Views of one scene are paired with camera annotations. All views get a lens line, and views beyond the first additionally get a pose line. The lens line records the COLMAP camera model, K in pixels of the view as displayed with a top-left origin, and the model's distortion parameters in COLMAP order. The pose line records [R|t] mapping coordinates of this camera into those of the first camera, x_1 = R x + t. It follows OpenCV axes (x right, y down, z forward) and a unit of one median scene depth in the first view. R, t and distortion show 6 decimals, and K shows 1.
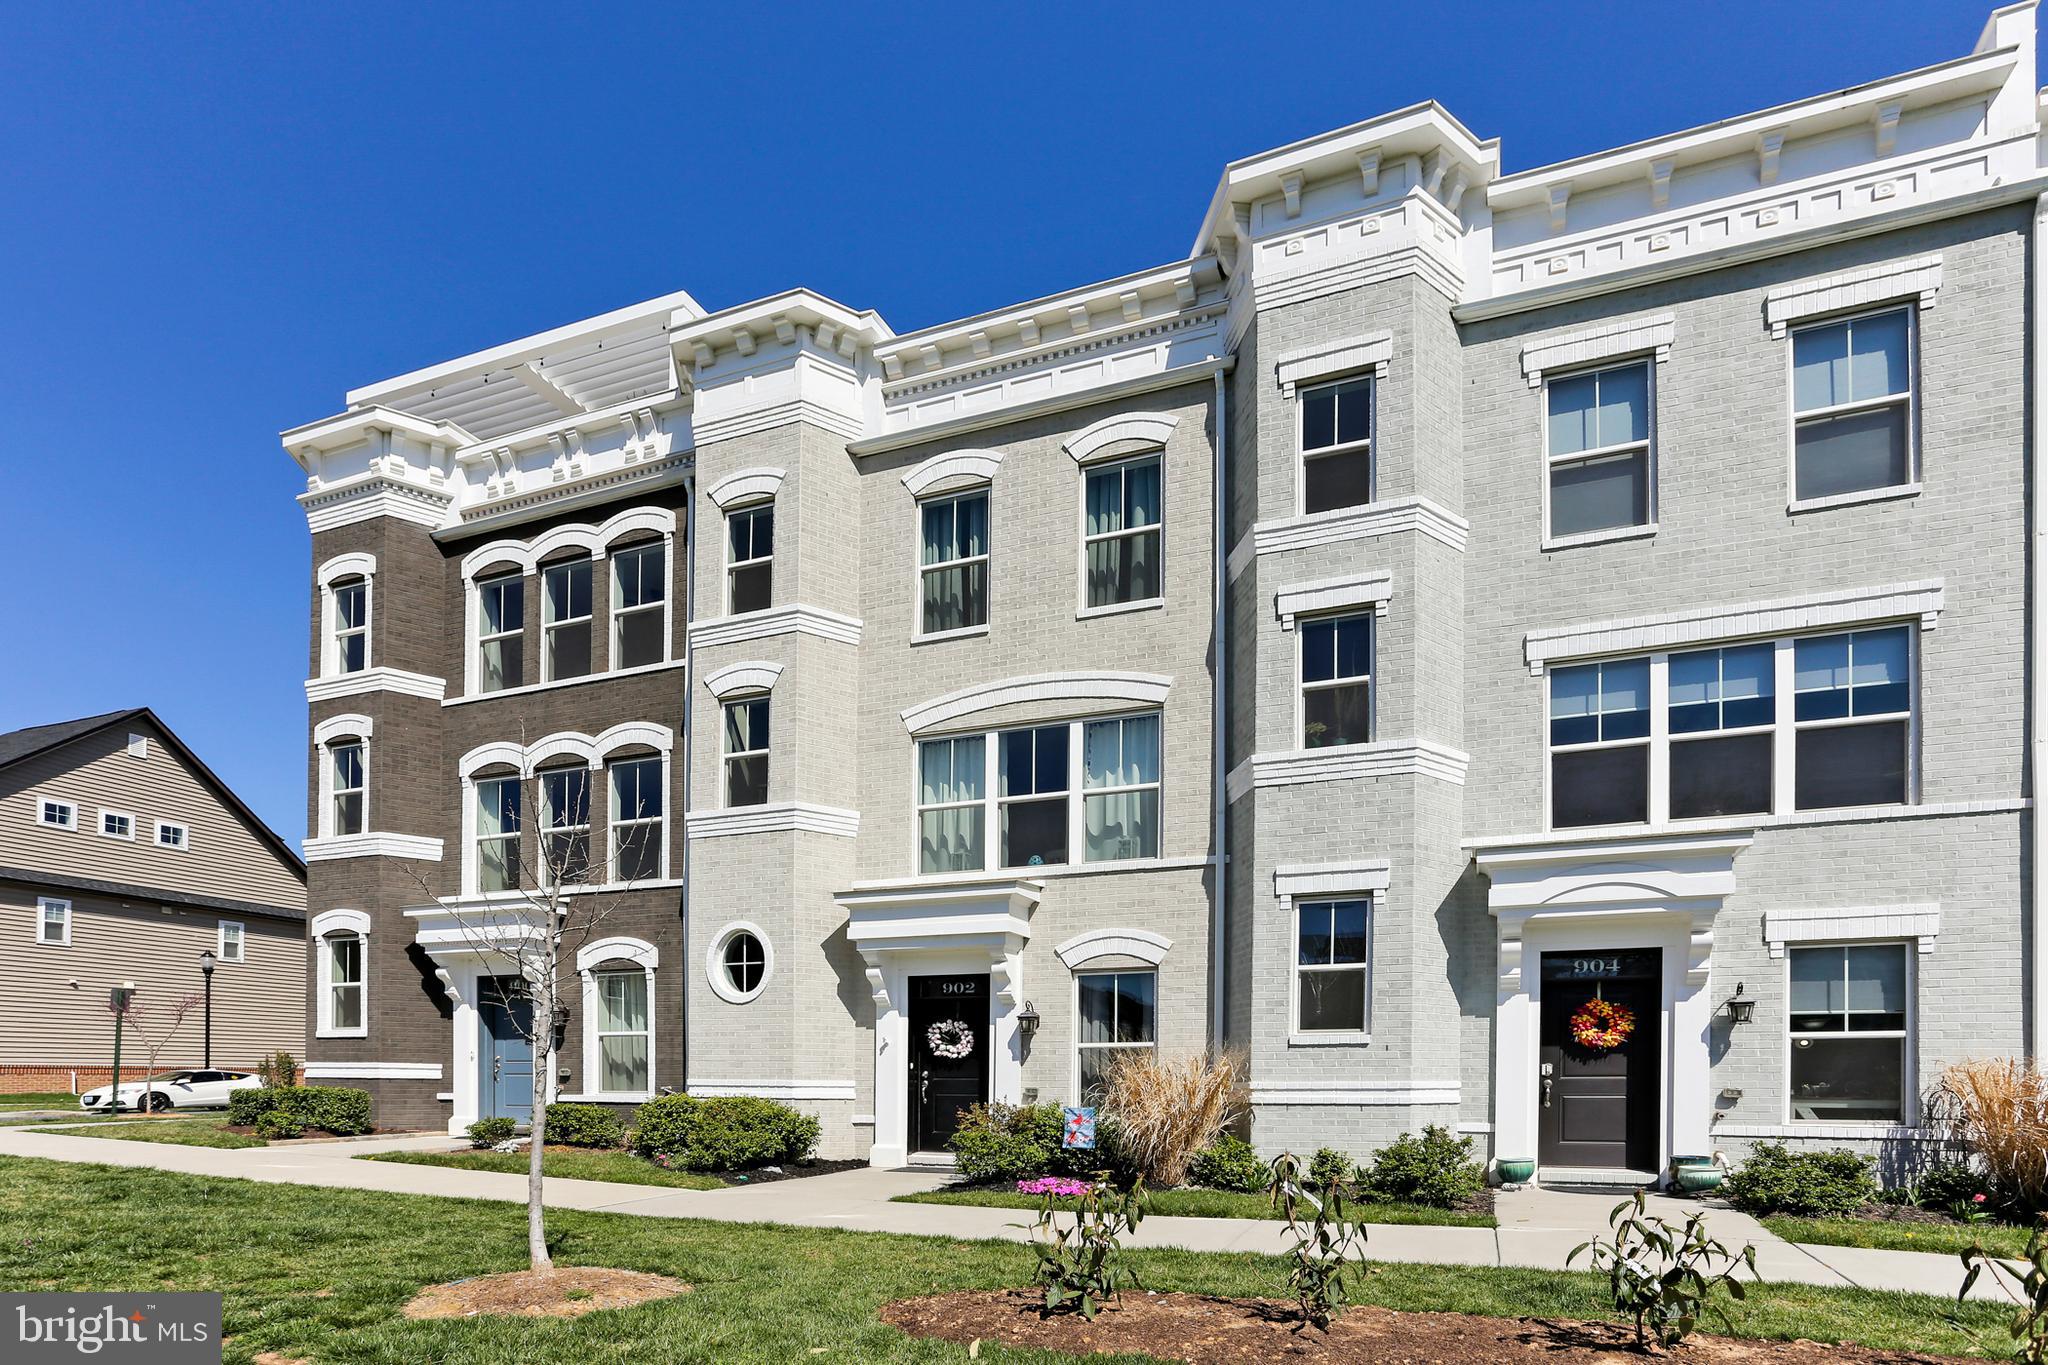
lens RADIAL K [[1009.0, 0, 1004.1], [0, 1009.0, 680.8], [0, 0, 1]] dist [-0.021207, 0.011043]
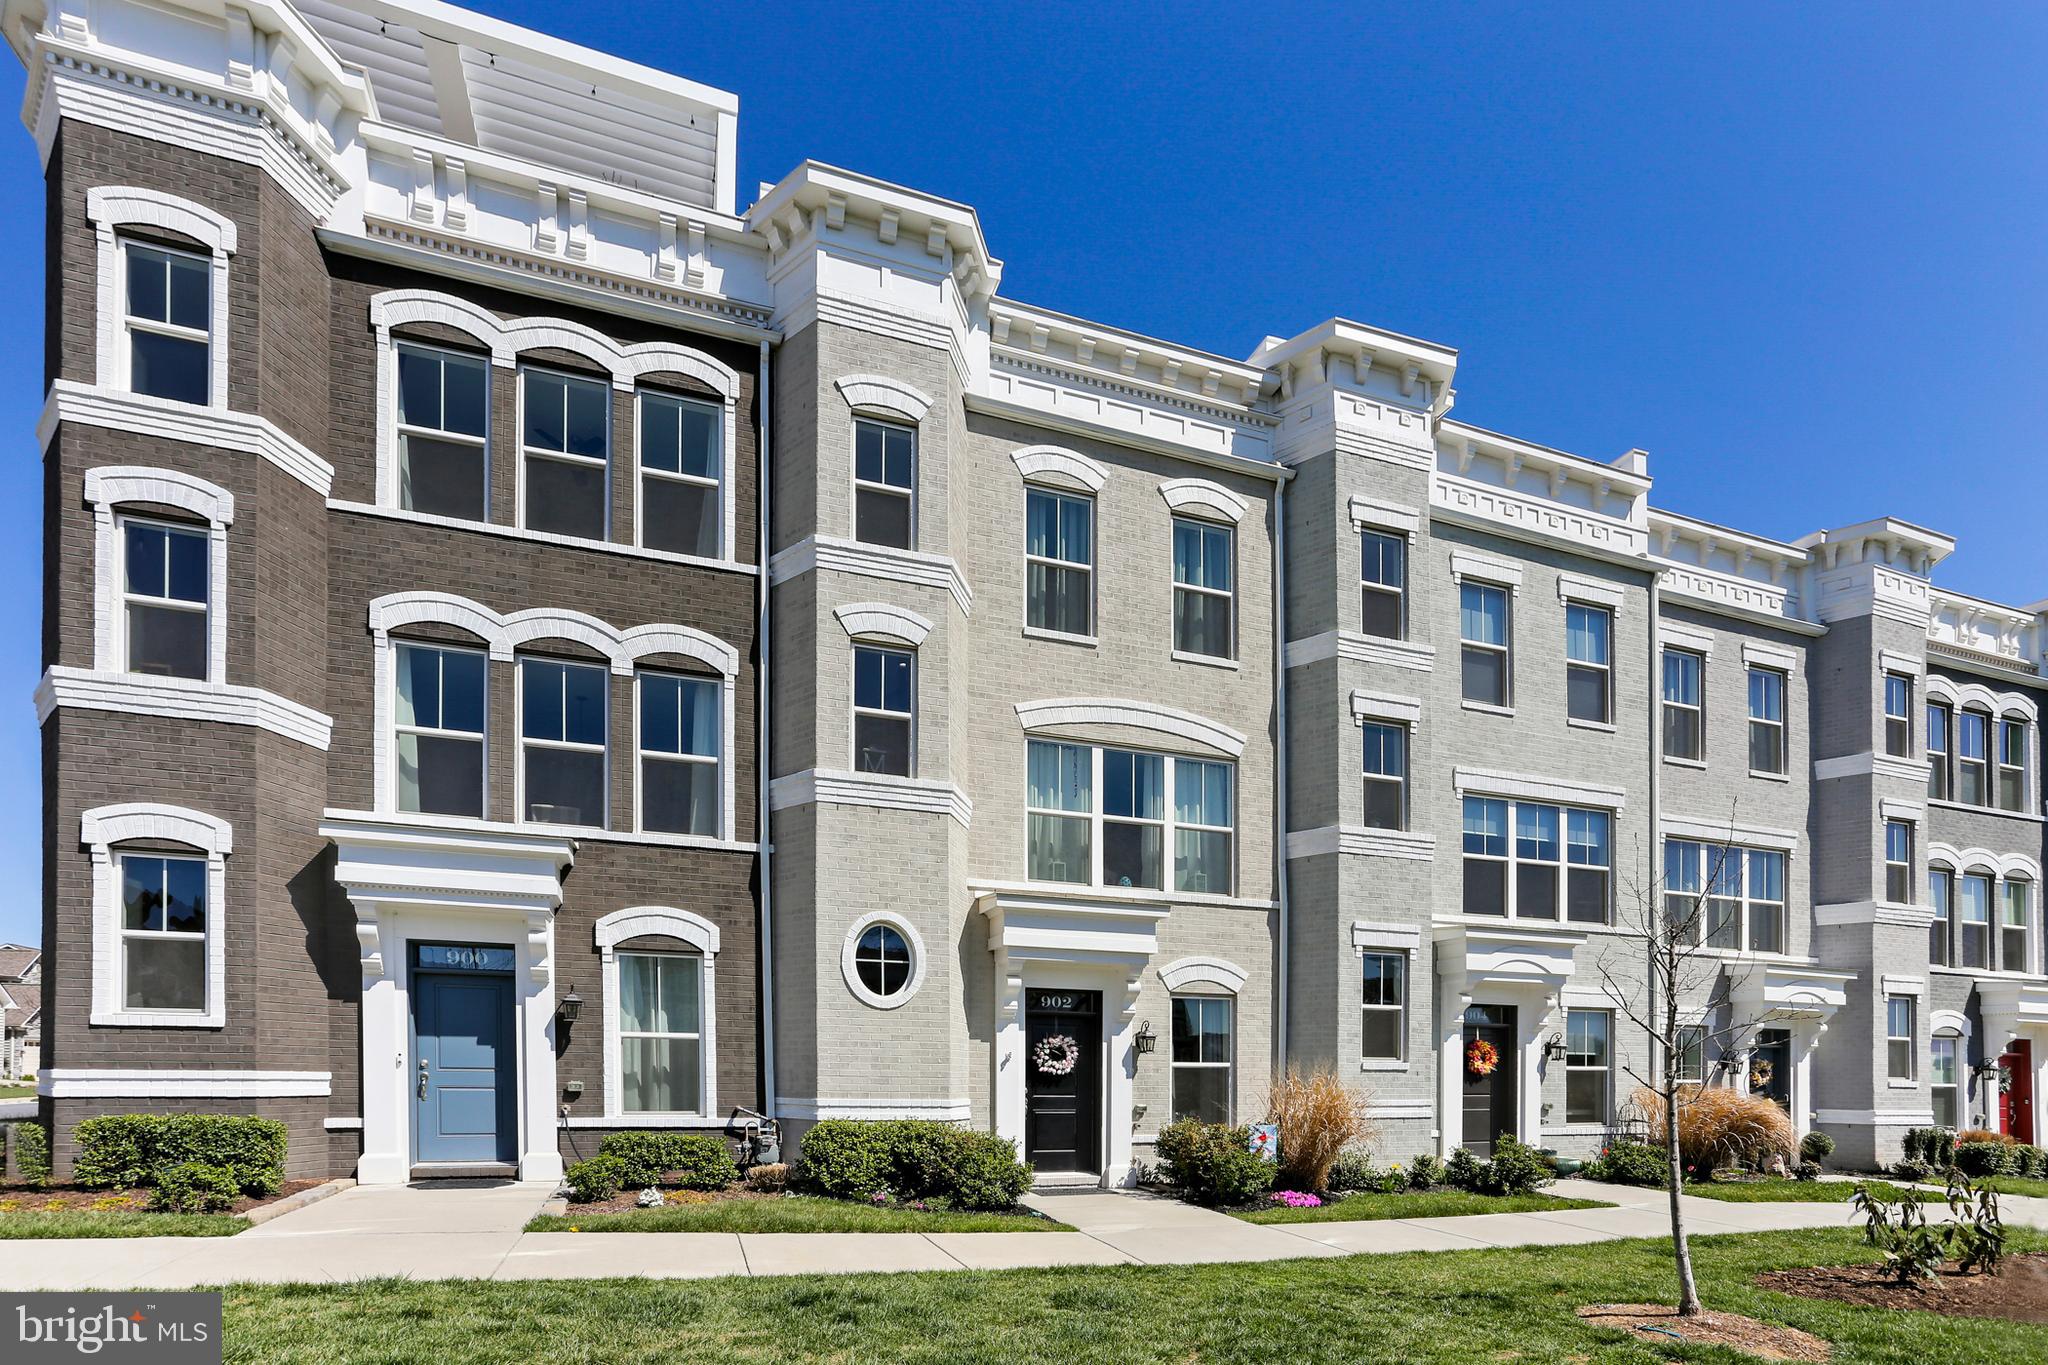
lens RADIAL K [[1009.0, 0, 1014.7], [0, 1009.0, 687.9], [0, 0, 1]] dist [-0.021207, 0.011043]
pose [[0.760078, 0.241156, 0.603428, -0.686884], [-0.248784, 0.965833, -0.072620, 0.086418], [-0.600323, -0.094927, 0.794104, 0.261917]]
